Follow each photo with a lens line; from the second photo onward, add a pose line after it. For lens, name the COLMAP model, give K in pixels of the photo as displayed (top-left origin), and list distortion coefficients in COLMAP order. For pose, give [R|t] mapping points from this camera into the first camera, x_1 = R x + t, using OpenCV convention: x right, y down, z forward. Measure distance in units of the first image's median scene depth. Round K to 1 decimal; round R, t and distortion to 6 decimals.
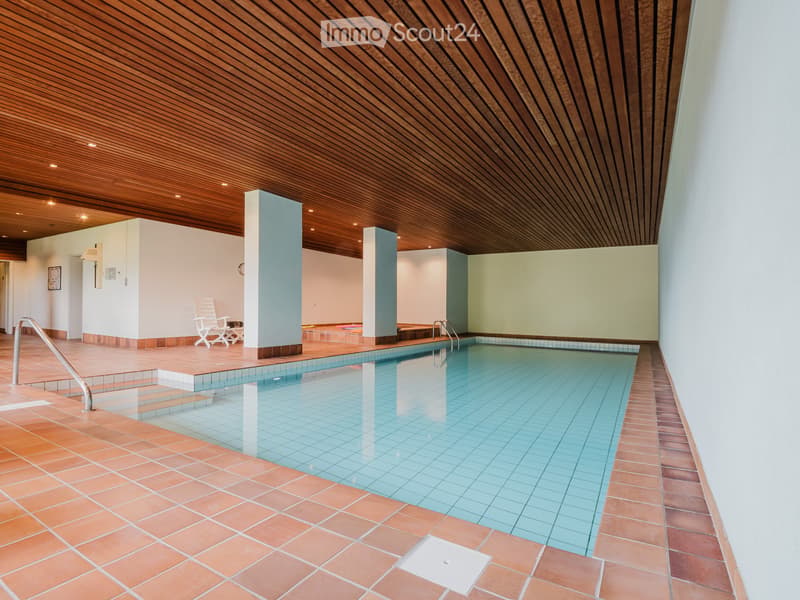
lens RADIAL K [[406.3, 0, 401.1], [0, 406.3, 302.0], [0, 0, 1]] dist [-0.011321, -0.000451]
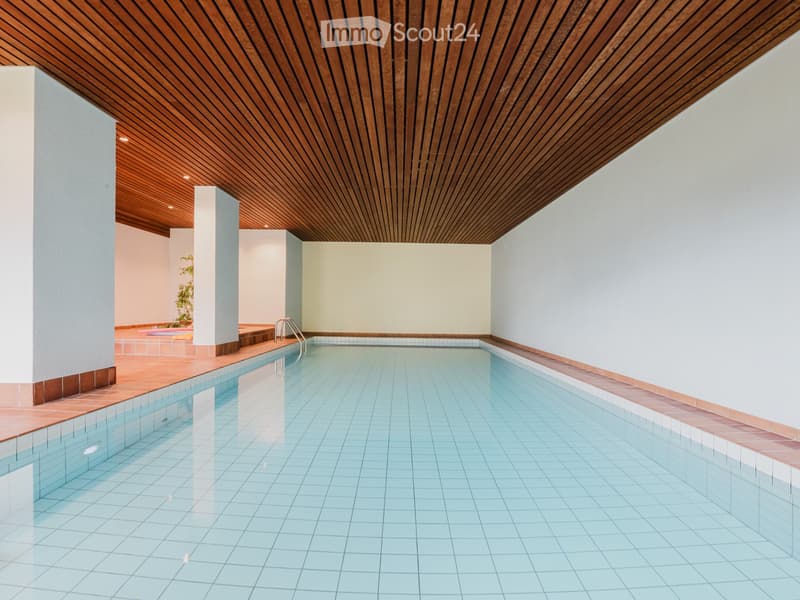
lens RADIAL K [[406.3, 0, 397.5], [0, 406.3, 303.1], [0, 0, 1]] dist [-0.011321, -0.000451]
pose [[0.852003, -0.000408, 0.523536, -0.150248], [-0.005727, 0.999933, 0.010099, 0.004671], [-0.523505, -0.011603, 0.851943, 0.224540]]
